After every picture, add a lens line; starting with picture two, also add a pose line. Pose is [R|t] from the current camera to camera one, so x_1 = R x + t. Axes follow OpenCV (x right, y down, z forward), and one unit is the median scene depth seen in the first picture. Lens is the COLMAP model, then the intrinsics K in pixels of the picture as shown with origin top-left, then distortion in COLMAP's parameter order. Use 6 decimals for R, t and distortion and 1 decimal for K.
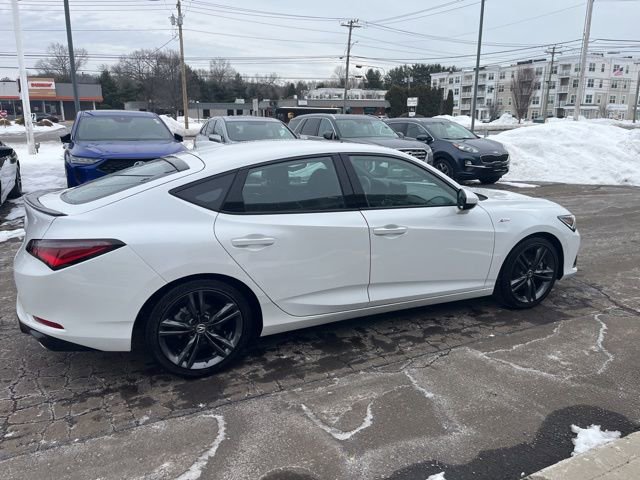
lens RADIAL K [[481.6, 0, 317.9], [0, 481.6, 238.3], [0, 0, 1]] dist [0.078115, -0.101077]
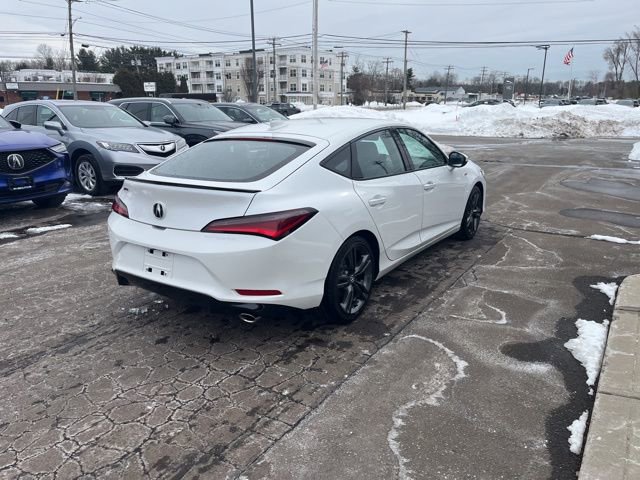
lens RADIAL K [[481.6, 0, 319.0], [0, 481.6, 244.3], [0, 0, 1]] dist [0.078115, -0.101077]
pose [[0.858625, -0.148177, 0.490721, -0.733029], [0.129531, 0.988959, 0.071981, 0.006643], [-0.495969, 0.001759, 0.868339, 0.018794]]
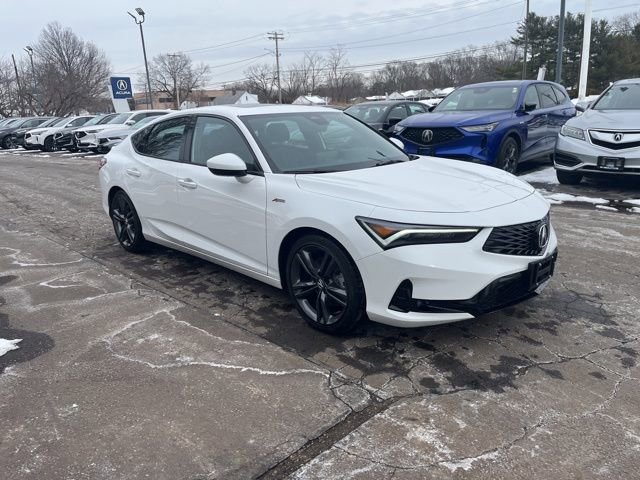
lens RADIAL K [[481.6, 0, 319.2], [0, 481.6, 237.3], [0, 0, 1]] dist [0.078115, -0.101077]
pose [[0.334551, 0.226863, -0.914663, 1.258850], [-0.186085, 0.967384, 0.171876, -0.139661], [0.923823, 0.112704, 0.365854, 0.844823]]
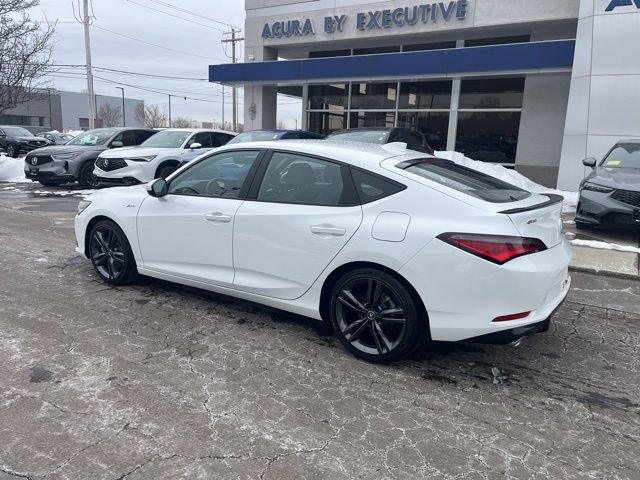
lens RADIAL K [[481.6, 0, 319.9], [0, 481.6, 235.4], [0, 0, 1]] dist [0.078115, -0.101077]
pose [[-0.528197, -0.181792, 0.829433, -1.068085], [0.170193, 0.934325, 0.313163, -0.374838], [-0.831891, 0.306575, -0.462568, 1.716770]]
